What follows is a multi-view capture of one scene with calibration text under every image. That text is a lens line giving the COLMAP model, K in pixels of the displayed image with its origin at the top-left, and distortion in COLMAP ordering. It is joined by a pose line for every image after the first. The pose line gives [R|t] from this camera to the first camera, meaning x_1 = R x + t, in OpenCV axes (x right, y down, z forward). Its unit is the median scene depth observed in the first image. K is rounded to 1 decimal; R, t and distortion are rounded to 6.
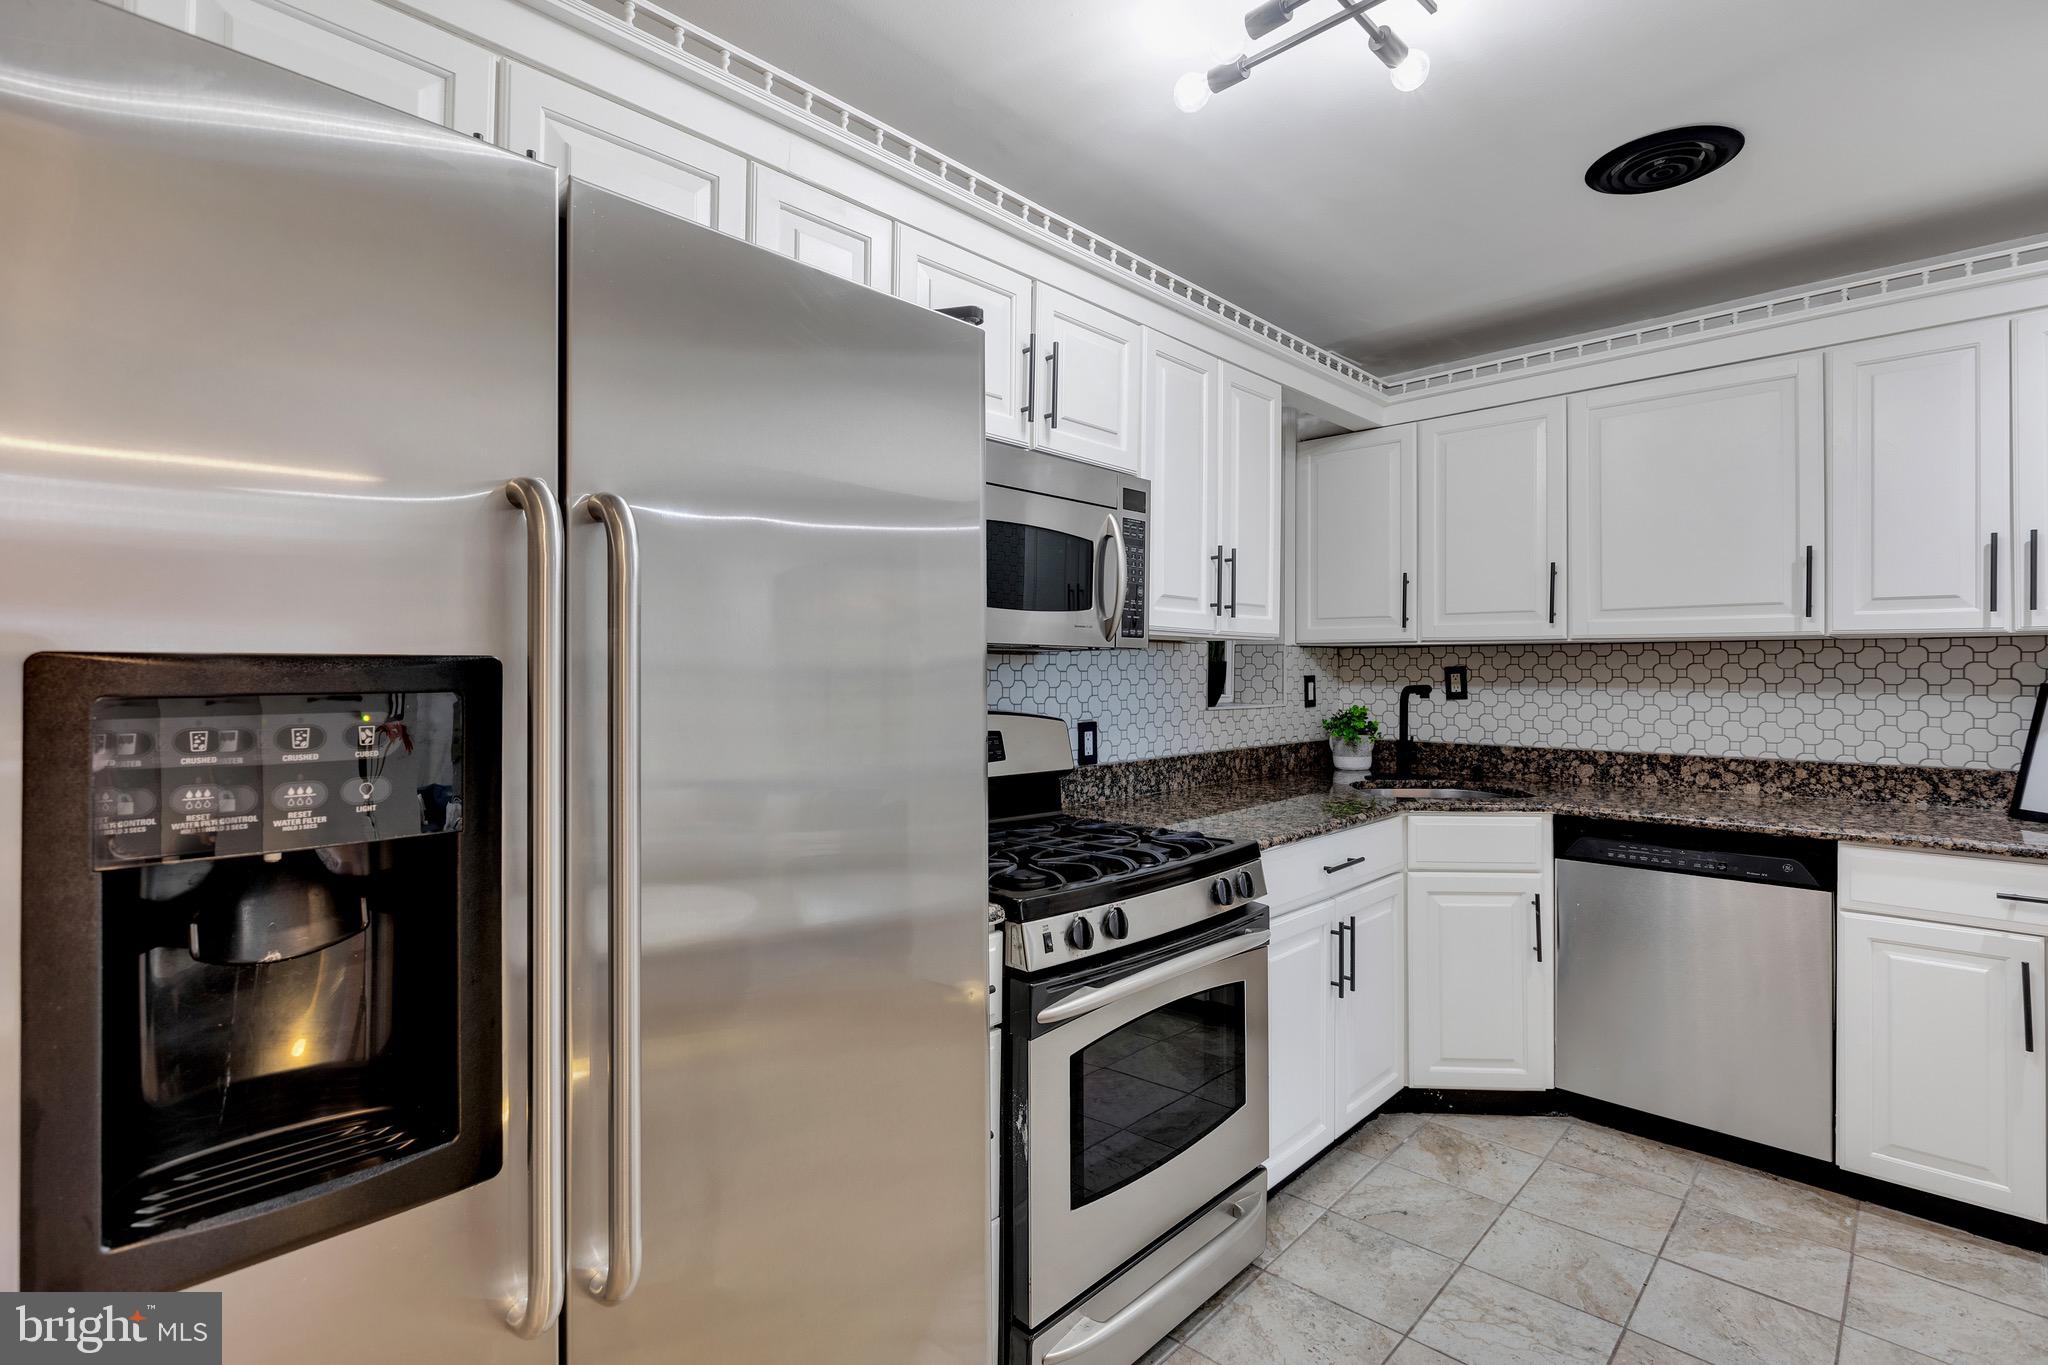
lens RADIAL K [[958.1, 0, 1014.8], [0, 958.1, 665.3], [0, 0, 1]] dist [-0.002272, -0.001373]
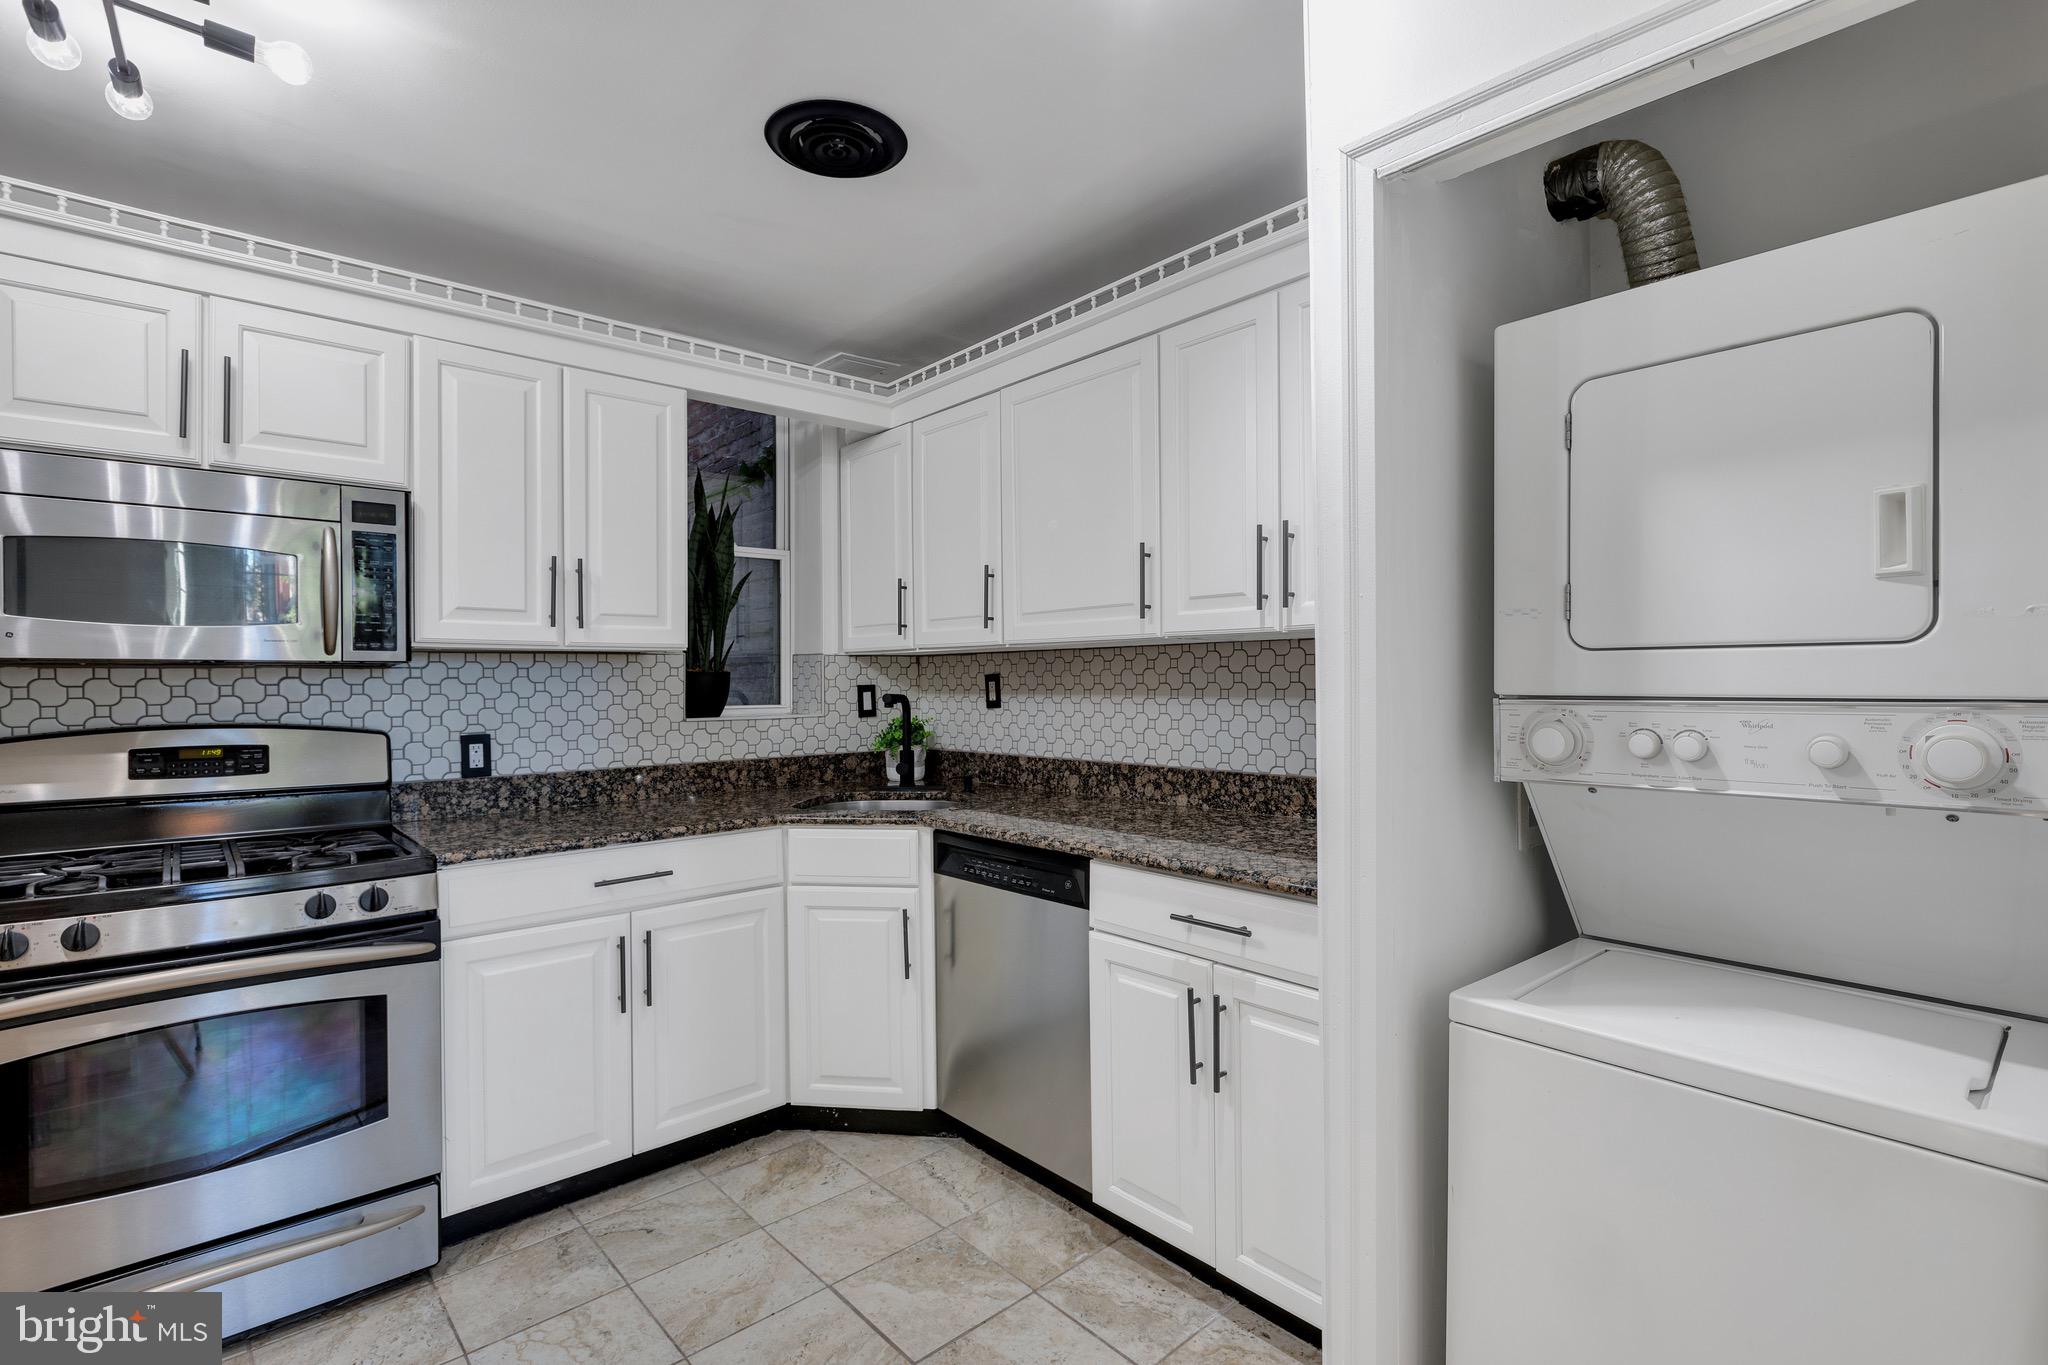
lens RADIAL K [[952.2, 0, 1022.2], [0, 952.2, 686.0], [0, 0, 1]] dist [-0.002980, -0.000367]
pose [[0.997288, -0.010260, -0.072883, 0.746980], [0.011087, 0.999879, 0.010939, 0.003958], [0.072762, -0.011718, 0.997280, 0.050358]]
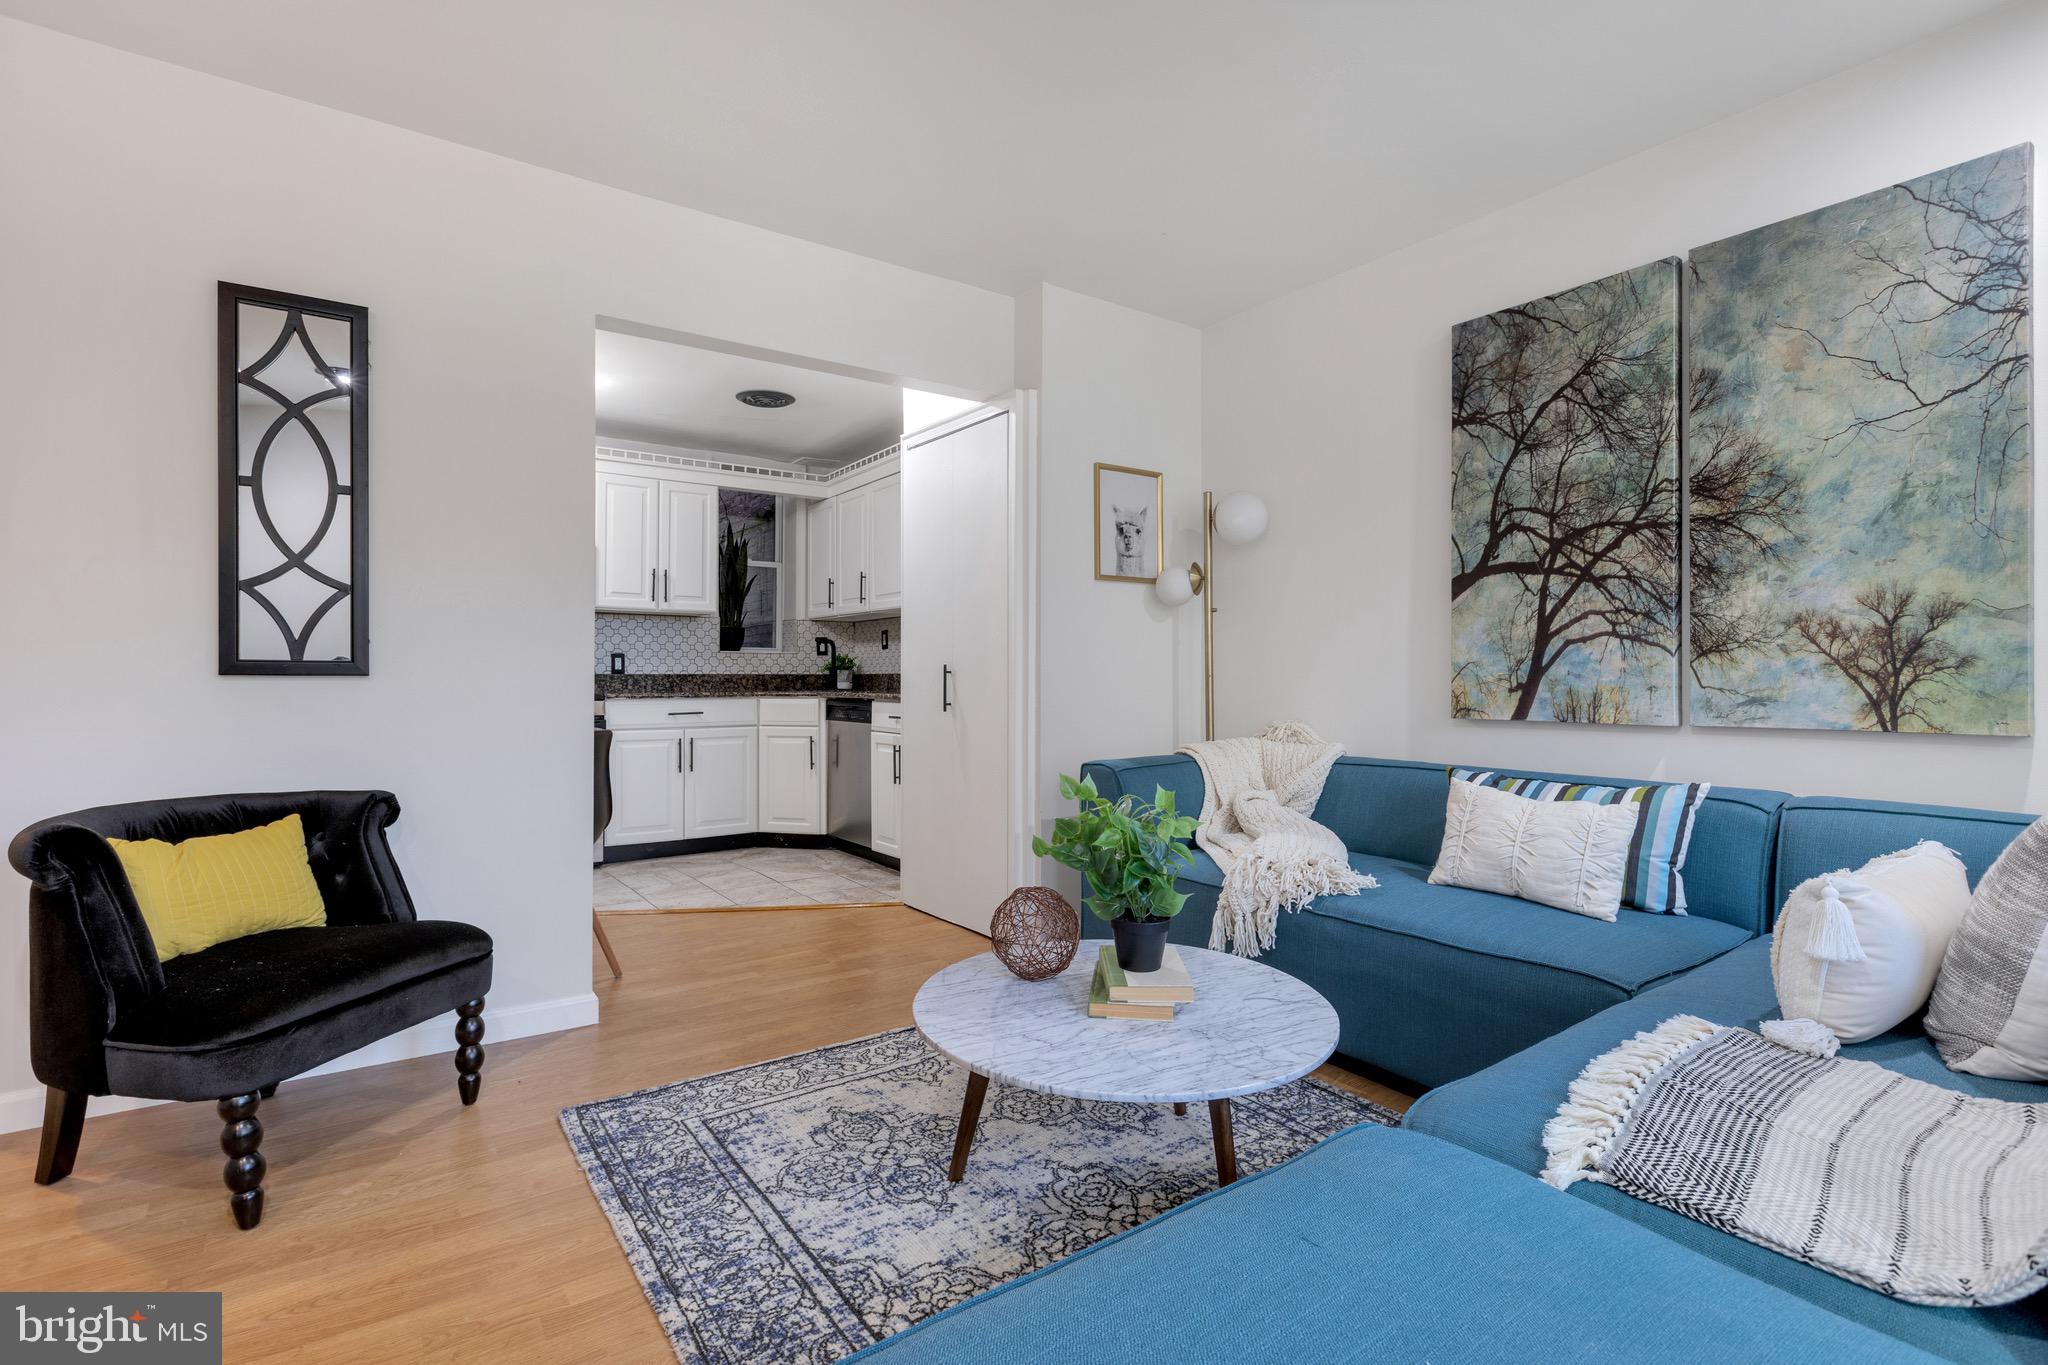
lens RADIAL K [[958.1, 0, 1014.8], [0, 958.1, 665.3], [0, 0, 1]] dist [-0.002272, -0.001373]
pose [[0.983978, -0.003088, -0.178265, 1.349847], [0.001838, 0.999973, -0.007177, 0.105179], [0.178282, 0.006735, 0.983956, -0.936298]]
